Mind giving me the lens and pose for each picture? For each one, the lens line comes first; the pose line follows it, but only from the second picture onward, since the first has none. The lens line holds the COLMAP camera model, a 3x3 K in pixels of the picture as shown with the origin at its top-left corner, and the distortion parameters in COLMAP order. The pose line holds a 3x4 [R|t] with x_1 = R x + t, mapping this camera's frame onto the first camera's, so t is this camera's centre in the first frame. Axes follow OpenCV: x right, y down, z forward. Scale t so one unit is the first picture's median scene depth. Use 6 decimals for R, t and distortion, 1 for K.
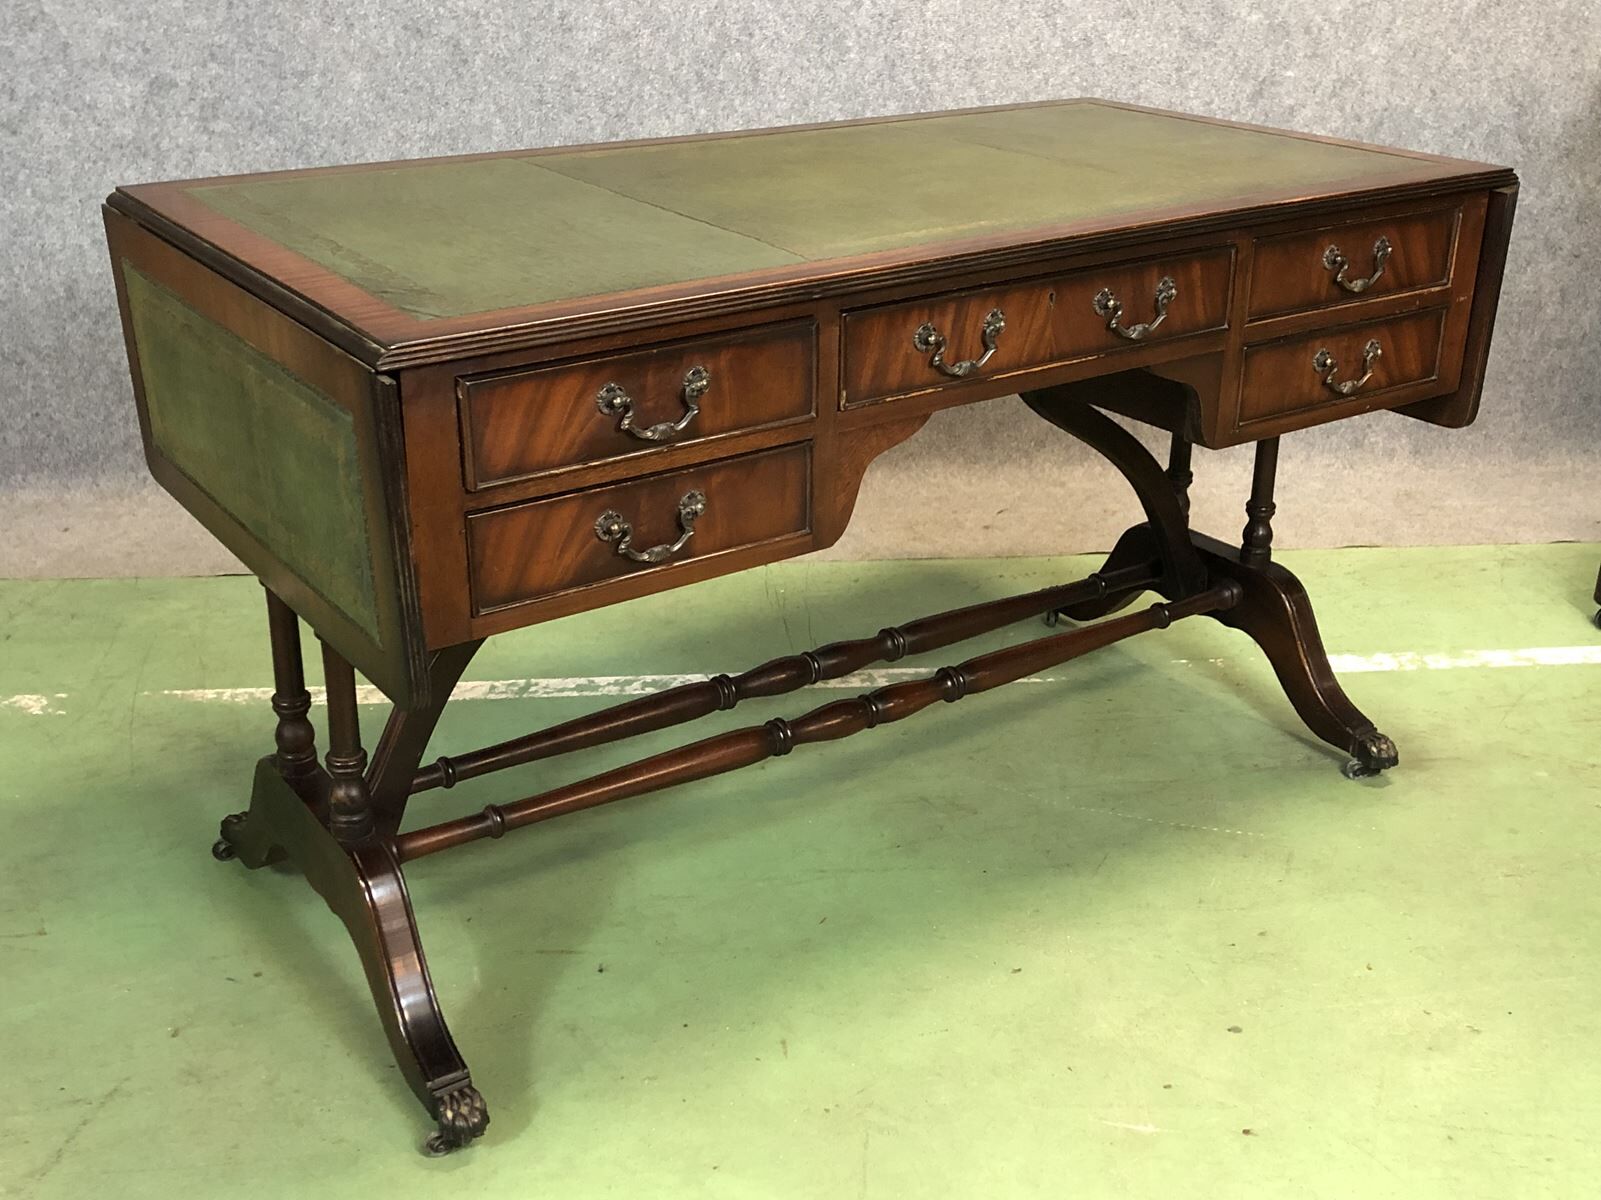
lens RADIAL K [[1826.4, 0, 800.1], [0, 1826.4, 595.6], [0, 0, 1]] dist [0.001621, 0.000000]
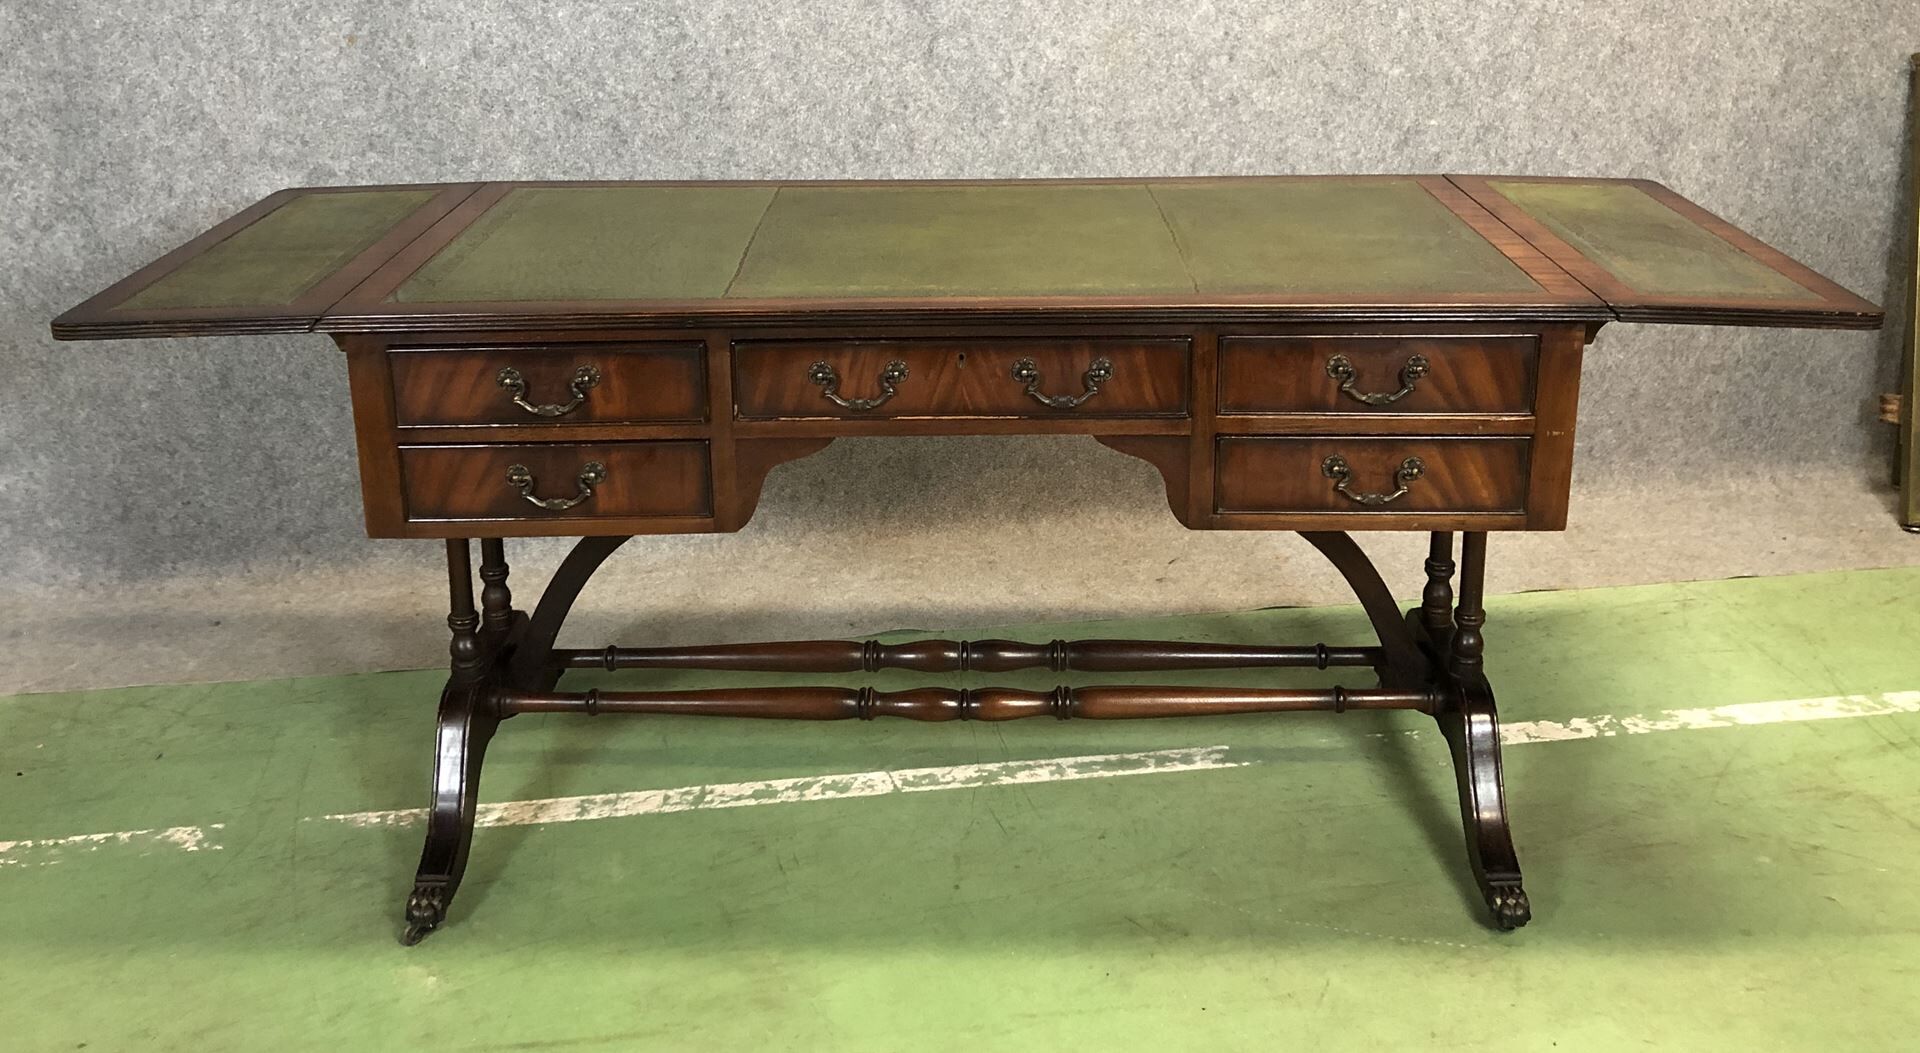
lens RADIAL K [[1805.4, 0, 950.2], [0, 1805.4, 321.1], [0, 0, 1]] dist [0.001759, 0.000000]
pose [[0.999249, -0.033702, 0.019106, -0.025099], [0.035799, 0.991781, -0.122833, -0.064744], [-0.014809, 0.123425, 0.992243, 0.020188]]
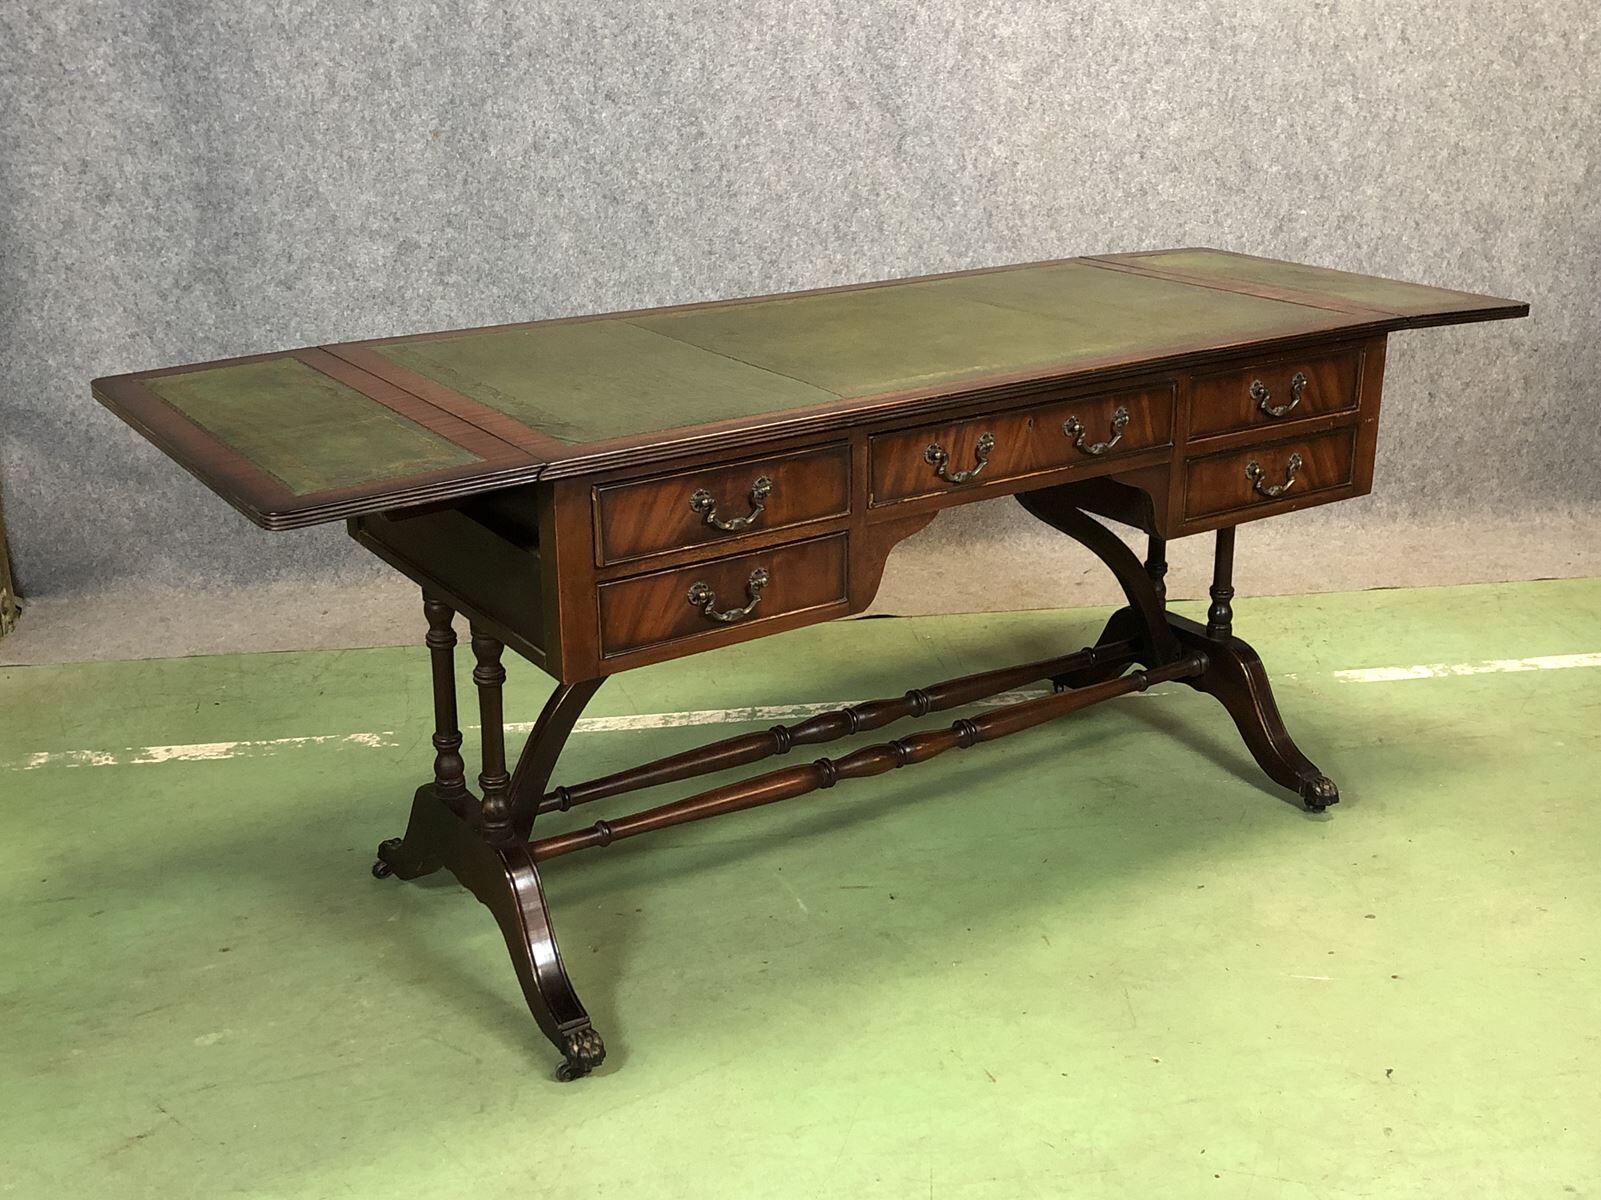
lens RADIAL K [[1826.4, 0, 789.0], [0, 1826.4, 591.3], [0, 0, 1]] dist [0.001621, 0.000000]
pose [[0.998472, -0.035786, 0.042116, -0.149517], [0.038597, 0.996943, -0.067937, 0.044735], [-0.039556, 0.069459, 0.996800, -0.218075]]
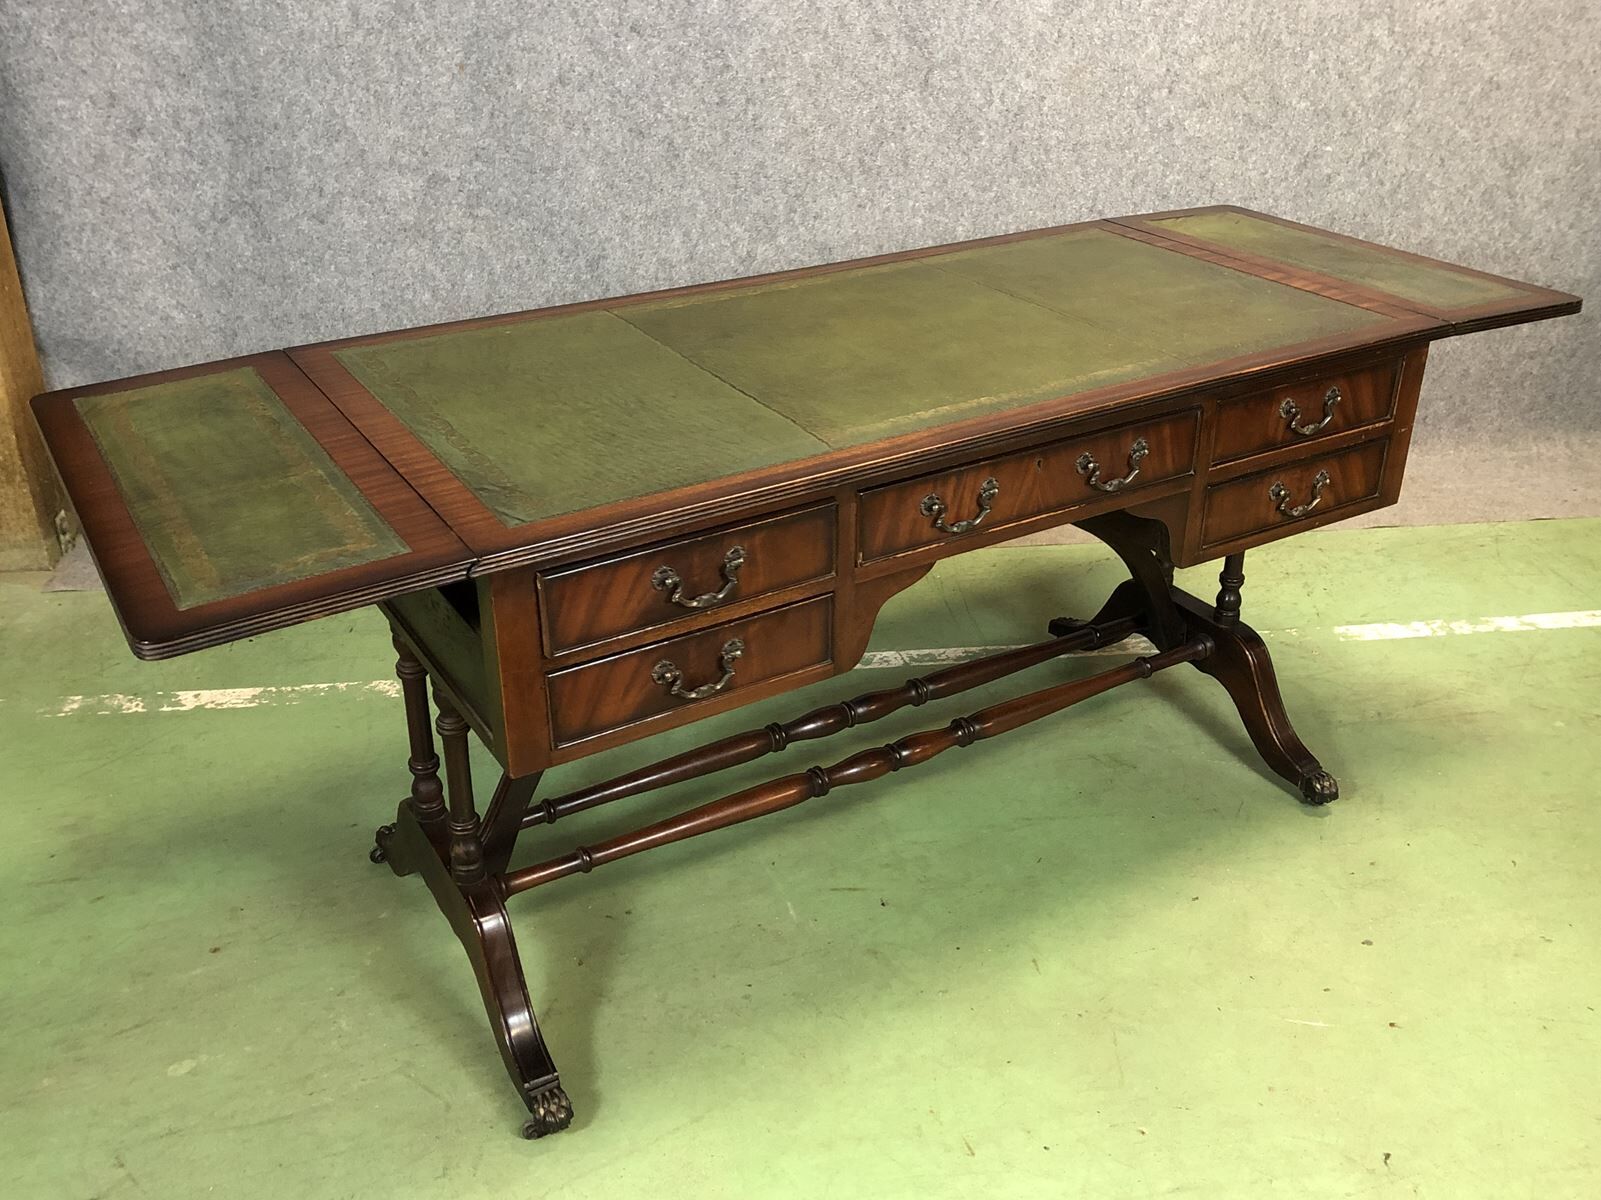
lens RADIAL K [[1500.0, 0, 788.0], [0, 1500.0, 597.9], [0, 0, 1]] dist [0.003160, 0.000000]
pose [[0.999828, -0.018549, 0.000452, -0.112326], [0.018469, 0.997252, 0.071752, -0.062133], [-0.001782, -0.071731, 0.997422, -0.046541]]
